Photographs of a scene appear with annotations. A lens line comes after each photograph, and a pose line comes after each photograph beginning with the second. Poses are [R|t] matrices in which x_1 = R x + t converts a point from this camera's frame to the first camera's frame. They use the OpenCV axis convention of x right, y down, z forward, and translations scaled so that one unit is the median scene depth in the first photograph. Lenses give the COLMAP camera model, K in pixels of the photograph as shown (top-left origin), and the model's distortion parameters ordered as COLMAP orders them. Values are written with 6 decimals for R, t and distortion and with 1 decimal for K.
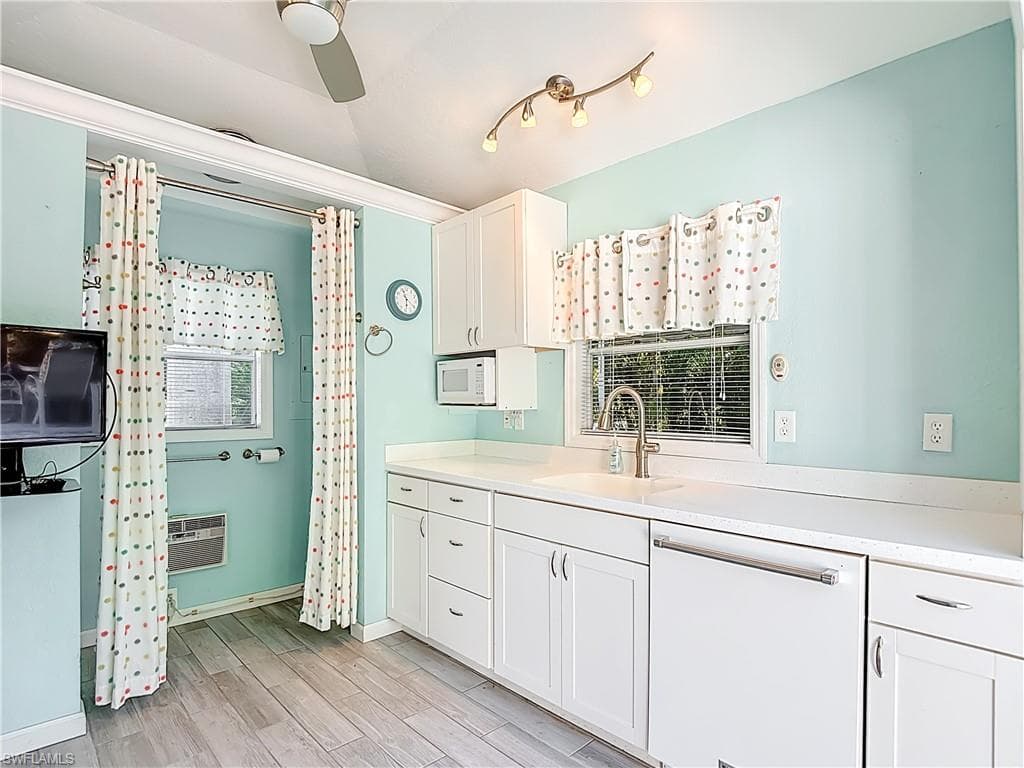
lens RADIAL K [[549.0, 0, 507.5], [0, 549.0, 395.9], [0, 0, 1]] dist [0.023521, -0.035771]
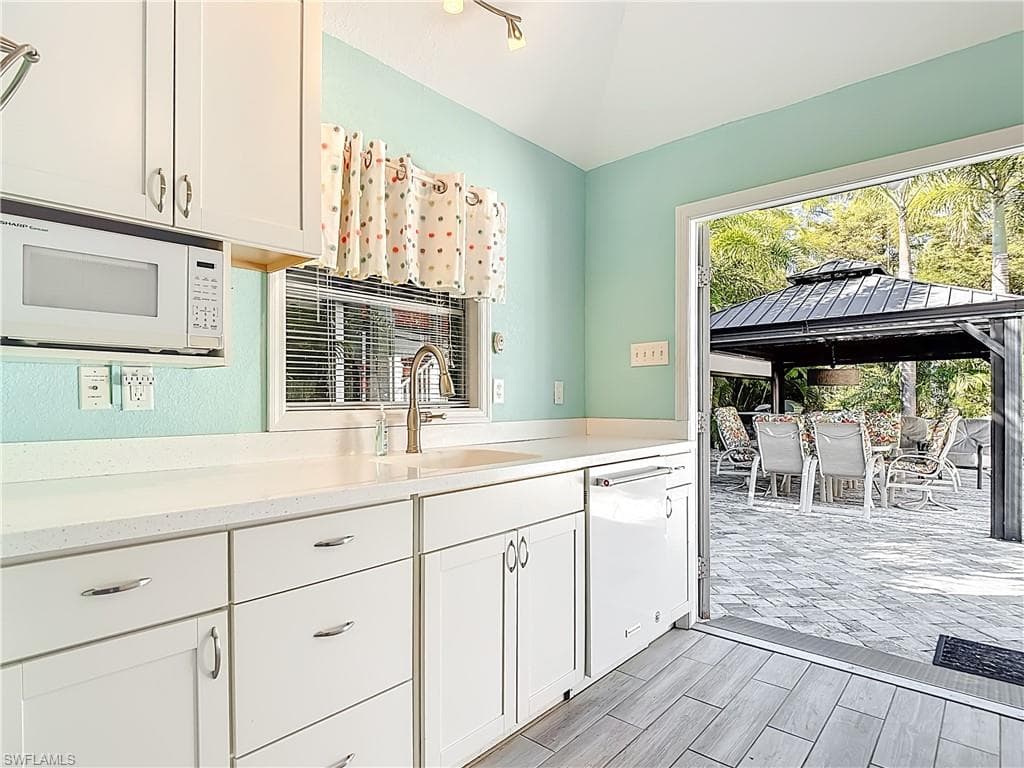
lens RADIAL K [[563.5, 0, 515.1], [0, 563.5, 397.9], [0, 0, 1]] dist [0.004703, -0.009984]
pose [[-0.102013, 0.000822, 0.994783, -0.559175], [-0.012262, 0.999923, -0.002084, 0.054038], [-0.994707, -0.012411, -0.101995, 0.809138]]
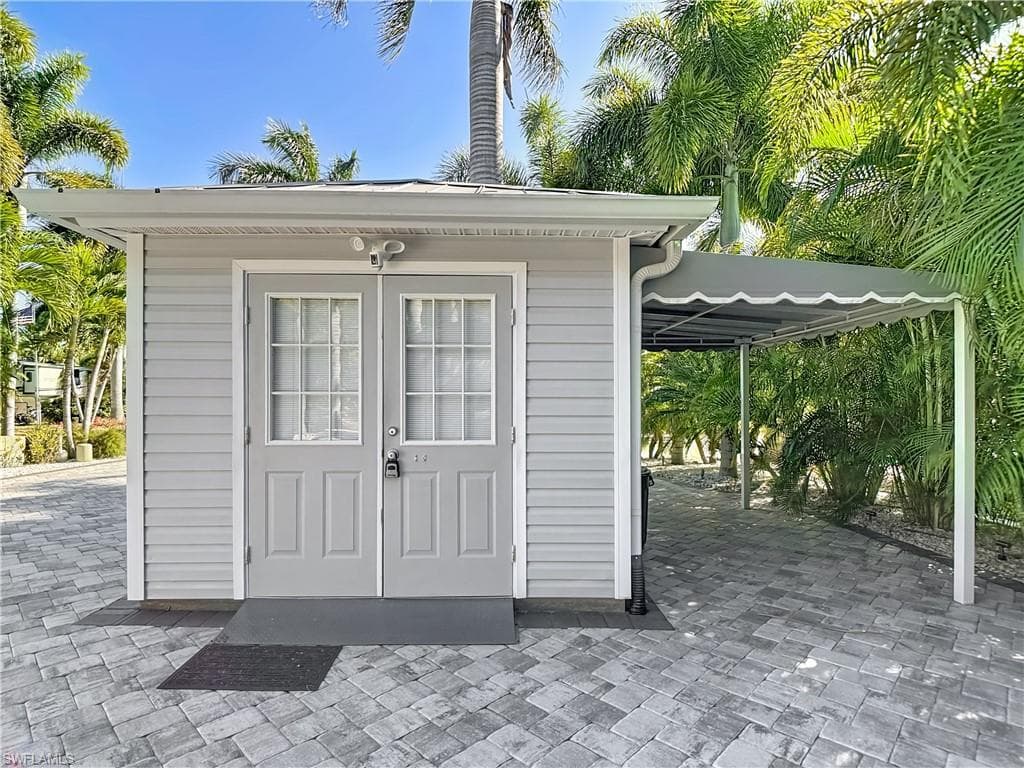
lens RADIAL K [[549.0, 0, 507.5], [0, 549.0, 395.9], [0, 0, 1]] dist [0.023521, -0.035771]
pose [[0.745525, -0.004007, -0.666465, 1.158812], [0.011165, 0.999917, 0.006478, 0.000040], [0.666384, -0.012271, 0.745508, -0.487731]]
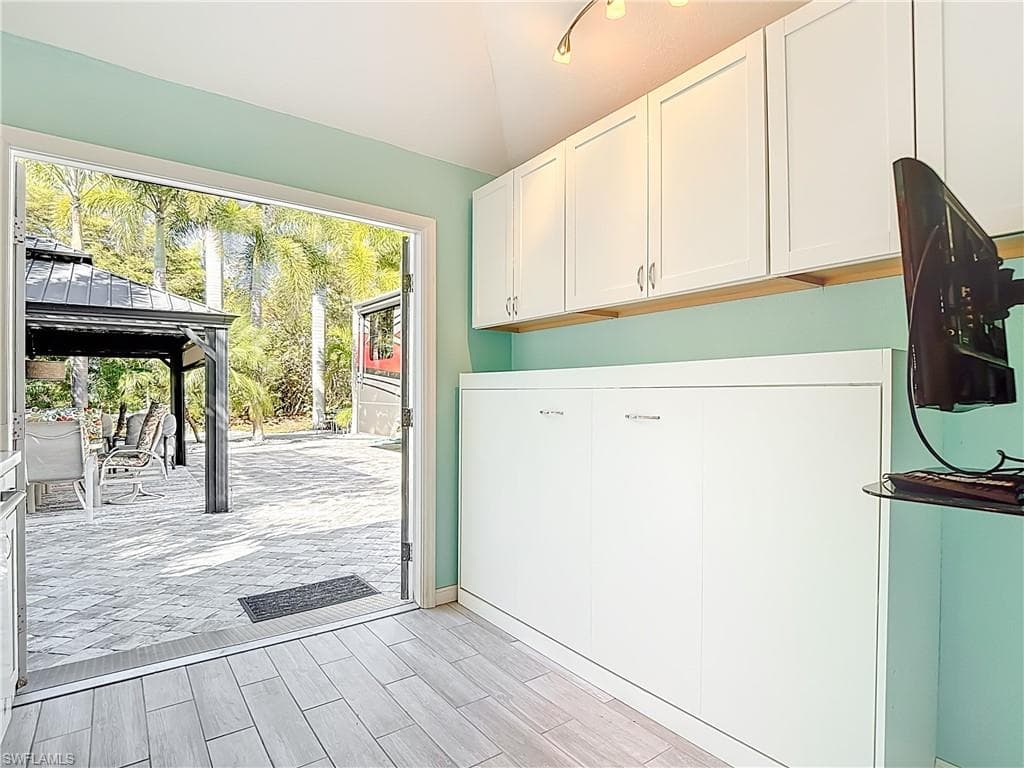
lens RADIAL K [[549.0, 0, 507.5], [0, 549.0, 395.9], [0, 0, 1]] dist [0.023521, -0.035771]
pose [[-0.993503, -0.007004, 0.113590, -0.320306], [-0.008796, 0.999845, -0.015281, 0.057396], [-0.113465, -0.016181, -0.993410, 1.022943]]
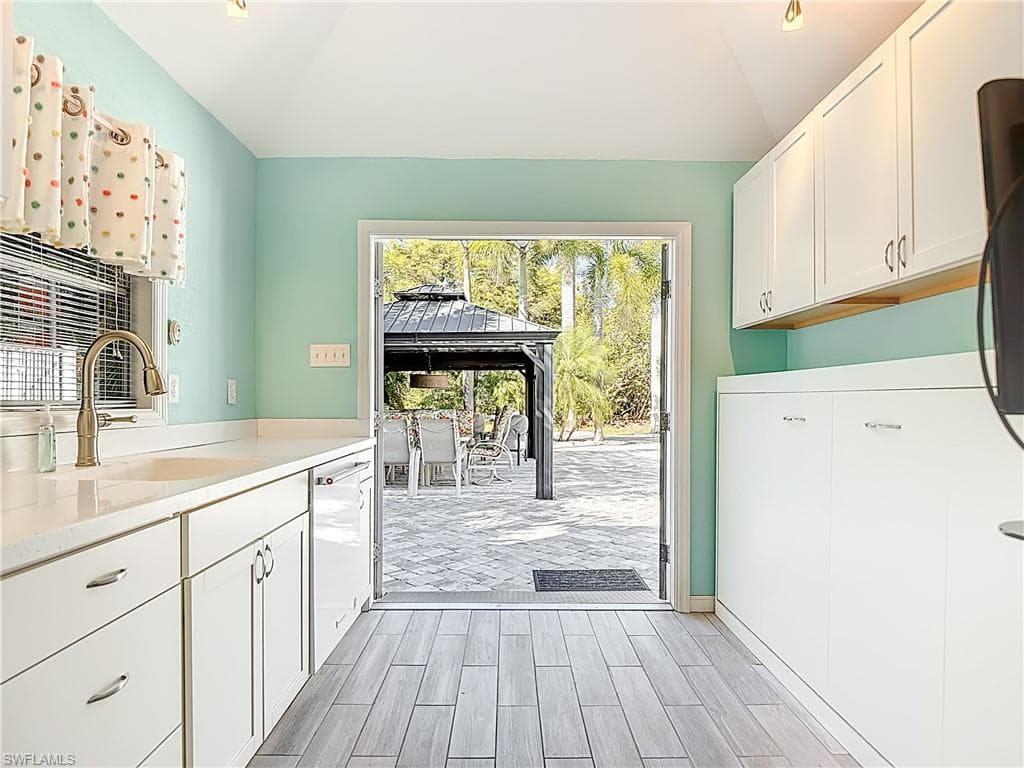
lens RADIAL K [[549.2, 0, 510.1], [0, 549.2, 401.6], [0, 0, 1]] dist [0.000875, -0.013757]
pose [[-0.738359, -0.008209, 0.674358, -0.510894], [-0.016021, 0.999857, -0.005370, 0.056069], [-0.674218, -0.014769, -0.738385, 0.994387]]
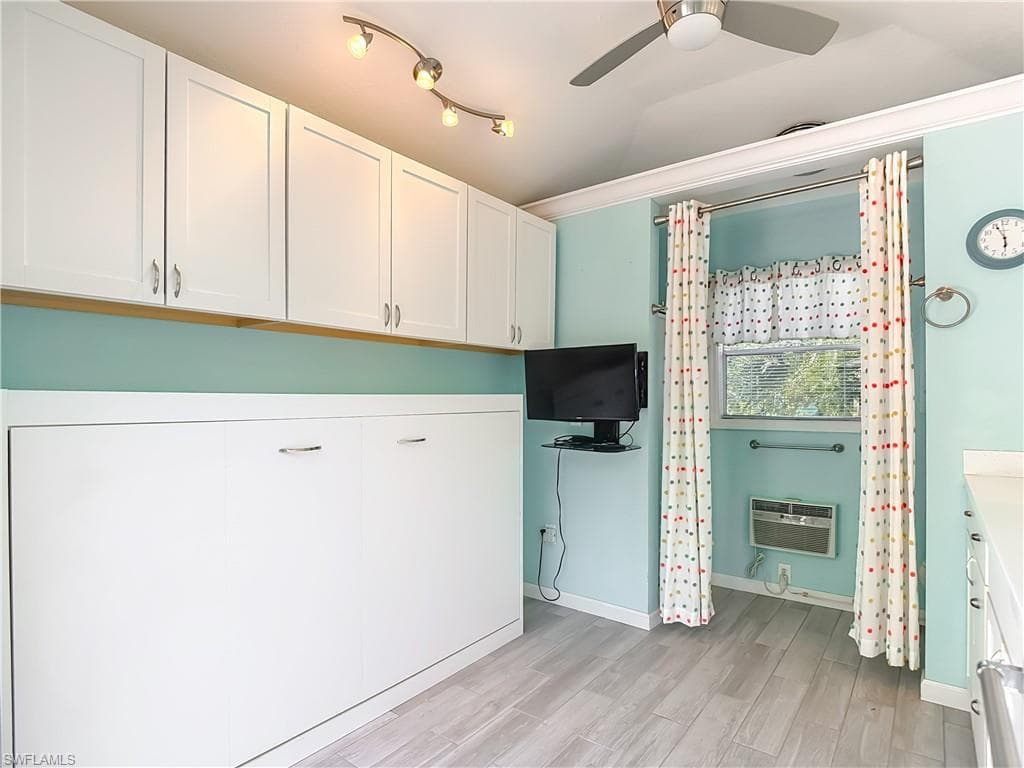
lens RADIAL K [[550.1, 0, 516.2], [0, 550.1, 394.1], [0, 0, 1]] dist [-0.000403, -0.011647]
pose [[0.175778, -0.011217, -0.984366, 0.409119], [0.017405, 0.999814, -0.008285, 0.013622], [0.984276, -0.015676, 0.175941, 0.314344]]
